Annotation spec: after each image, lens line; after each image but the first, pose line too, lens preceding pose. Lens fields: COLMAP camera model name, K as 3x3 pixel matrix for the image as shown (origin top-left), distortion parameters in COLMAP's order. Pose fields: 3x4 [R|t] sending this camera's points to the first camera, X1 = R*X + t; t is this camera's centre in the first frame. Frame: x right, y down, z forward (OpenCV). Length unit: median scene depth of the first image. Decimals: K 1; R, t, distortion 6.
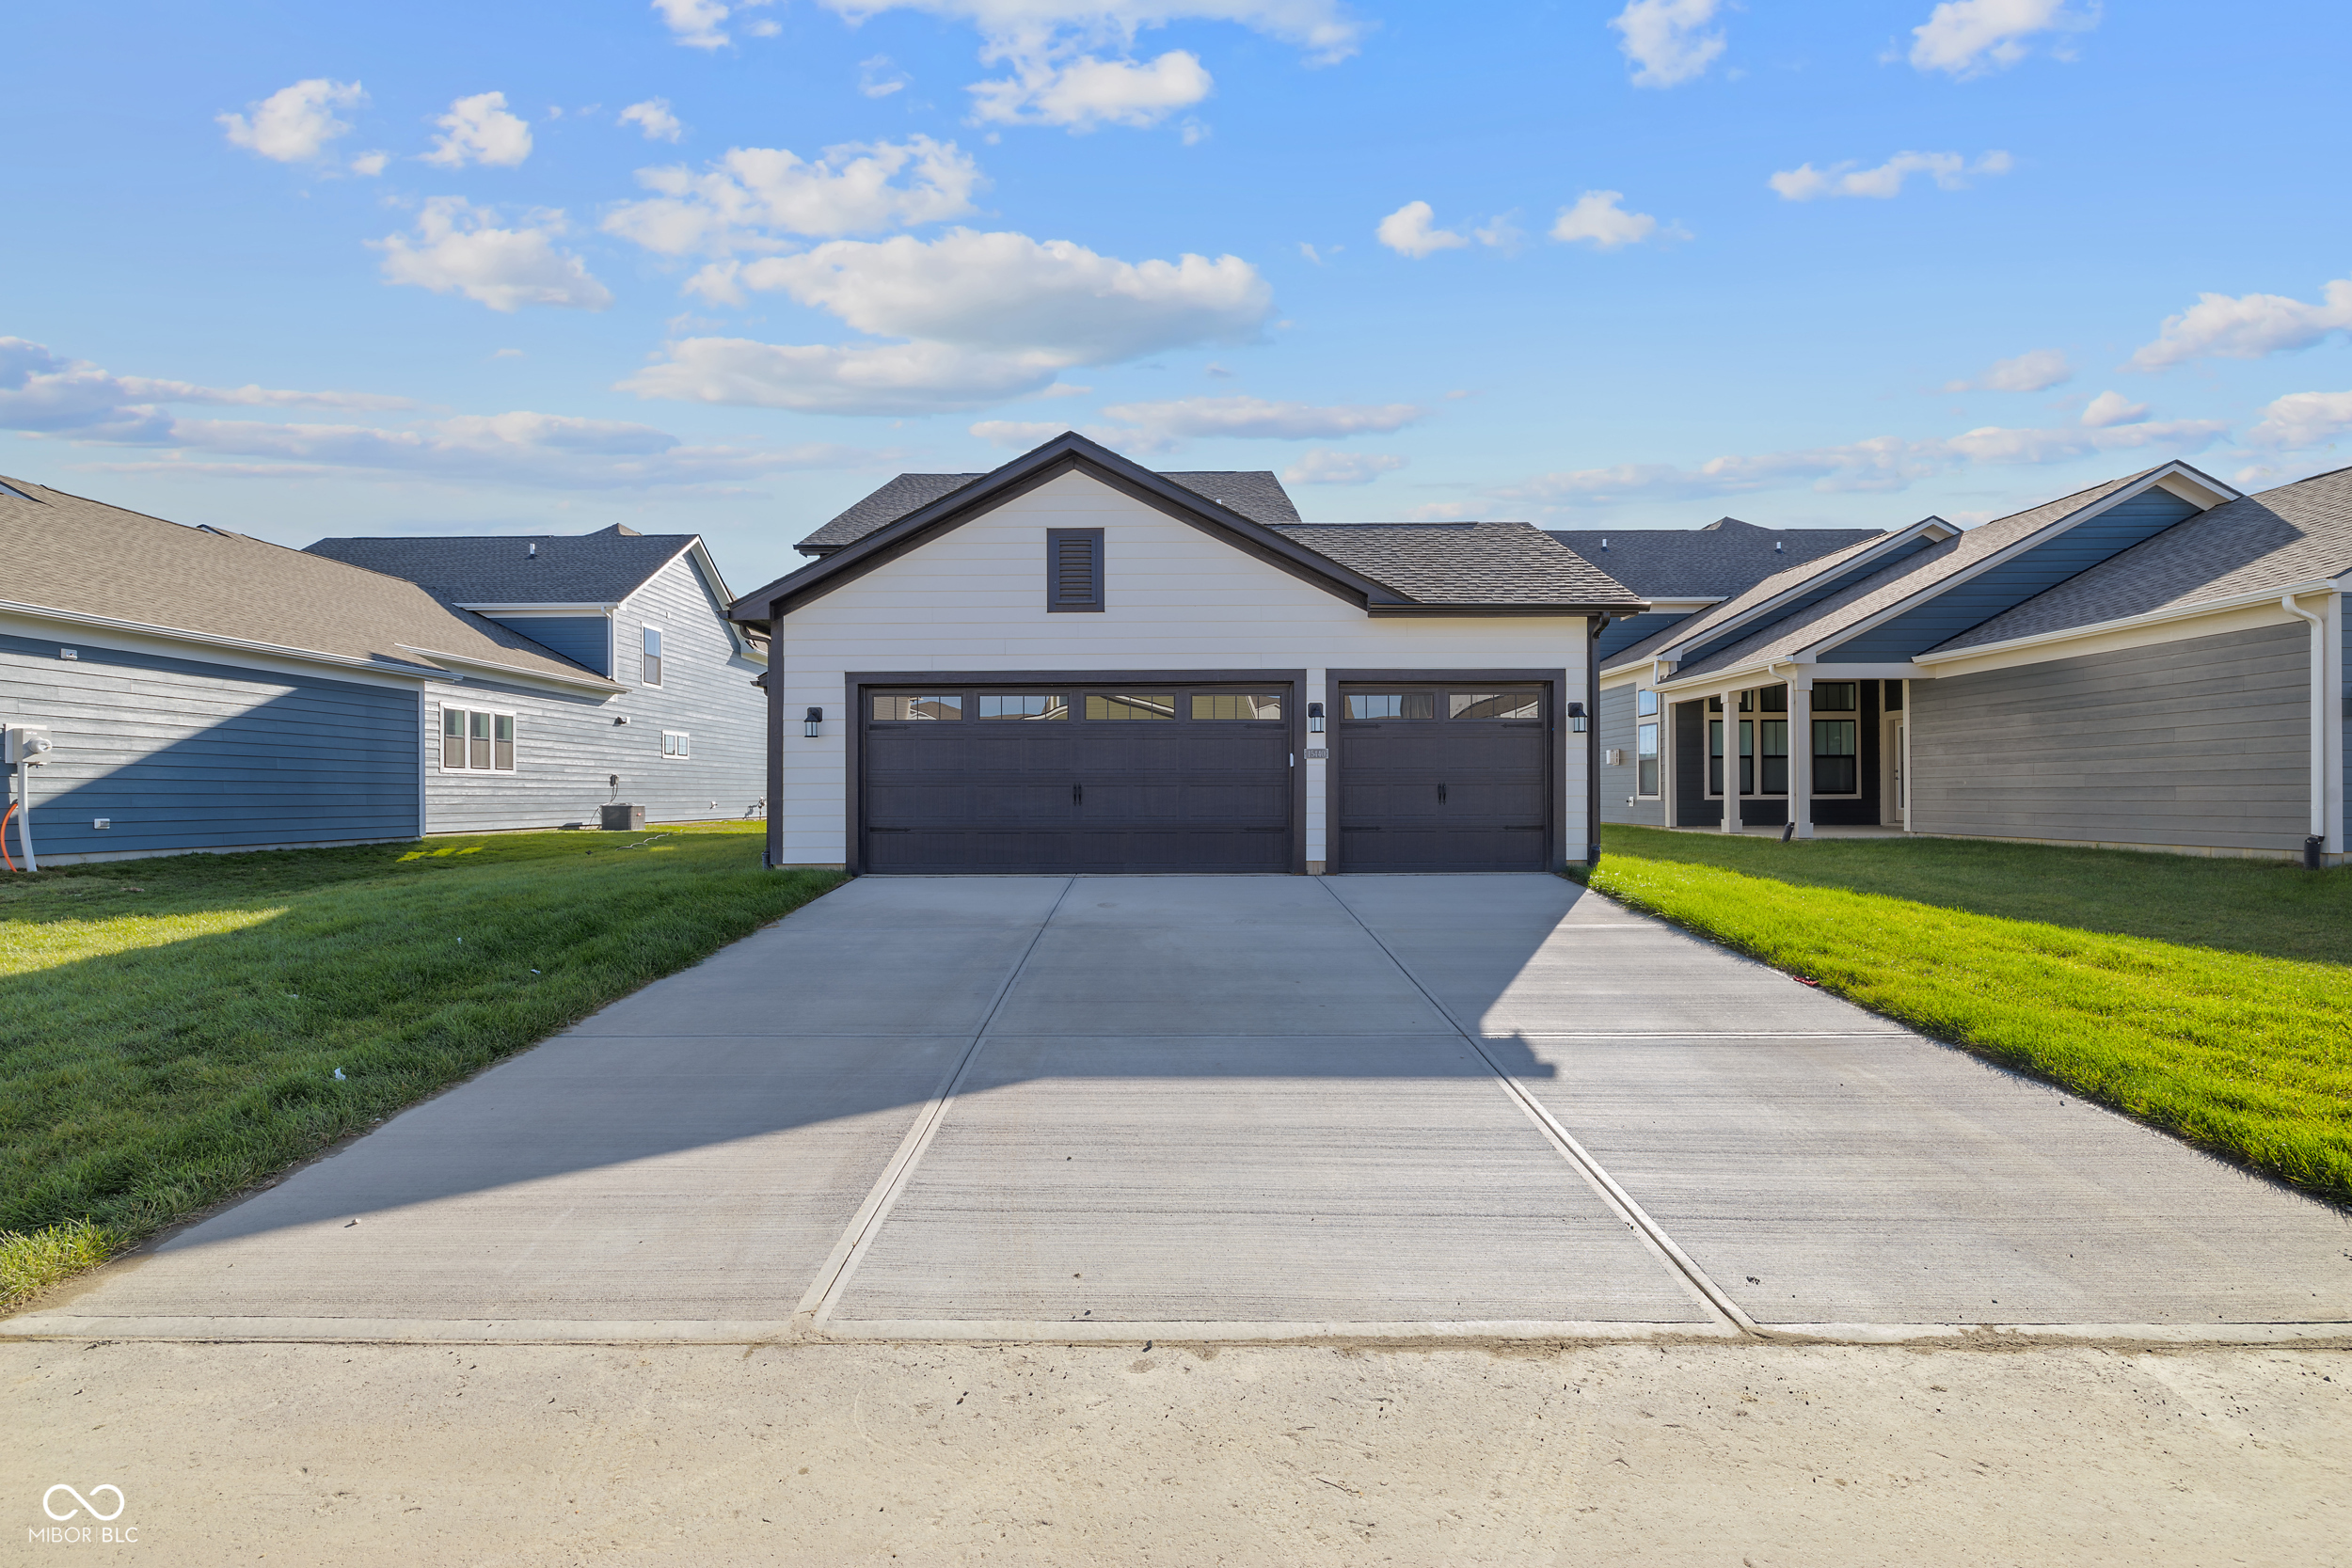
lens RADIAL K [[1025.9, 0, 1173.6], [0, 1025.9, 793.0], [0, 0, 1]] dist [-0.004020, -0.000103]
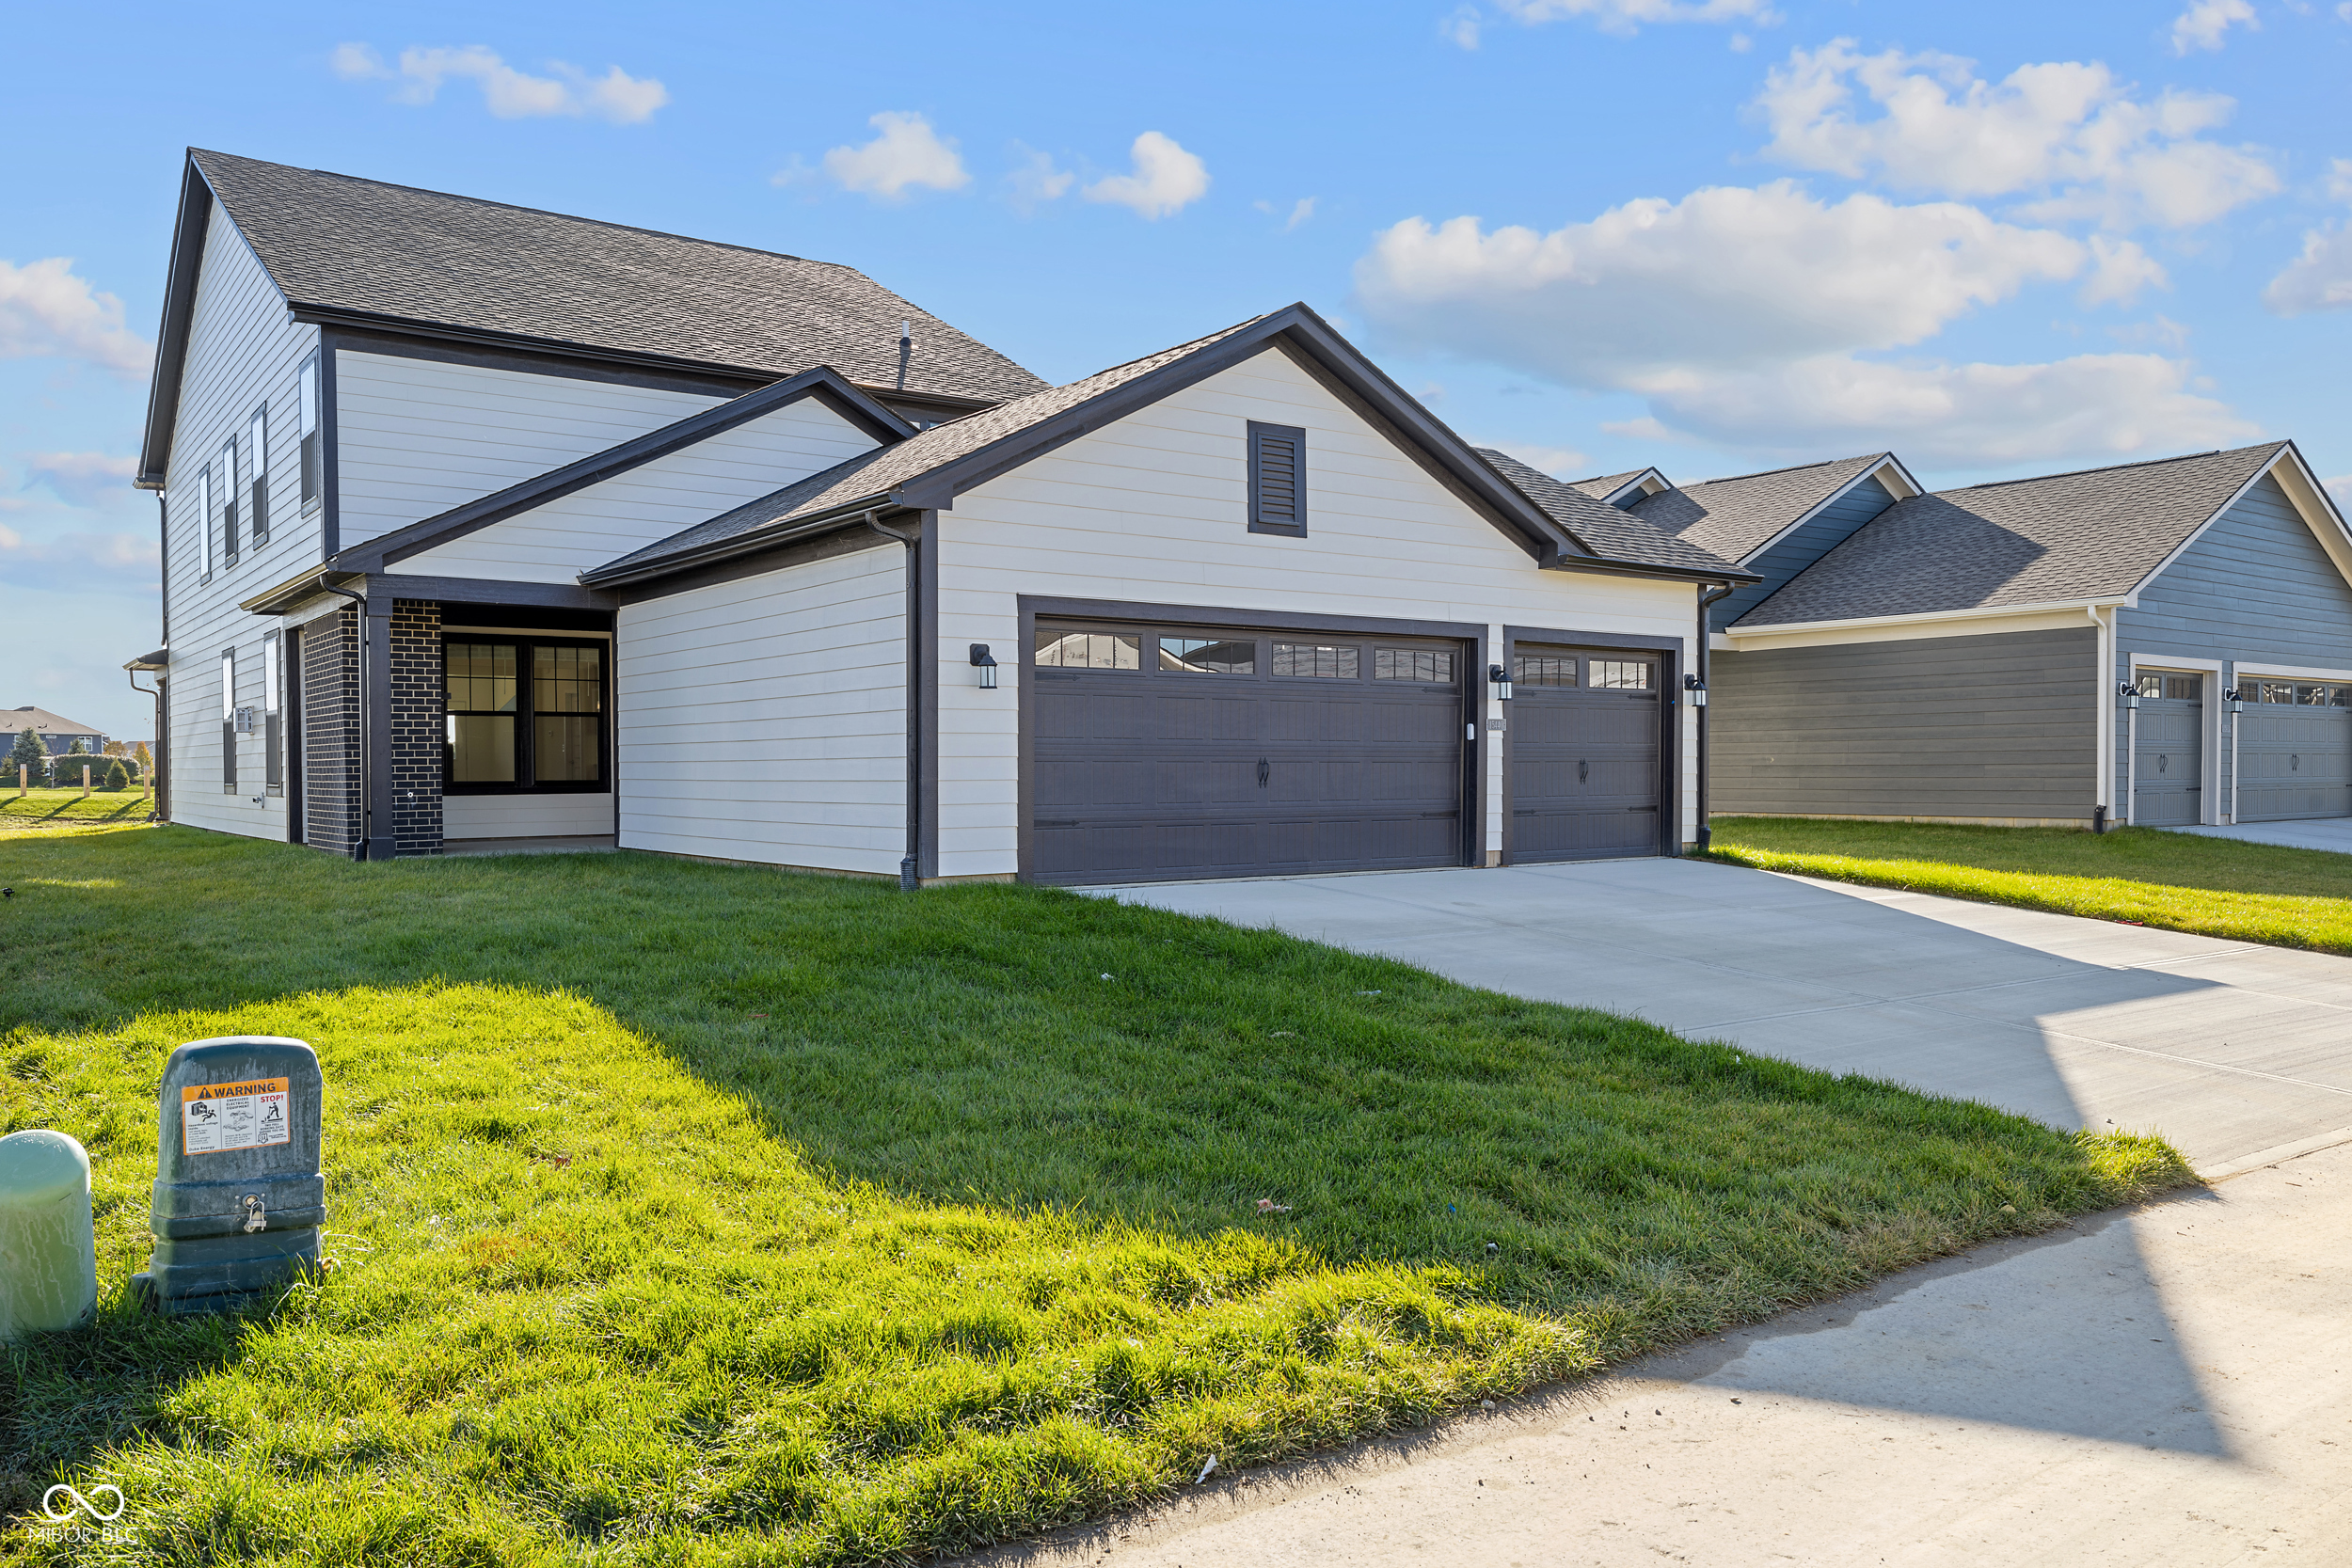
lens RADIAL K [[1737.6, 0, 1175.6], [0, 1737.6, 785.7], [0, 0, 1]] dist [0.009715, 0.001129]
pose [[0.803879, -0.005340, 0.594768, -0.928020], [0.000410, 0.999964, 0.008424, 0.000235], [-0.594792, -0.006528, 0.803853, -0.001807]]
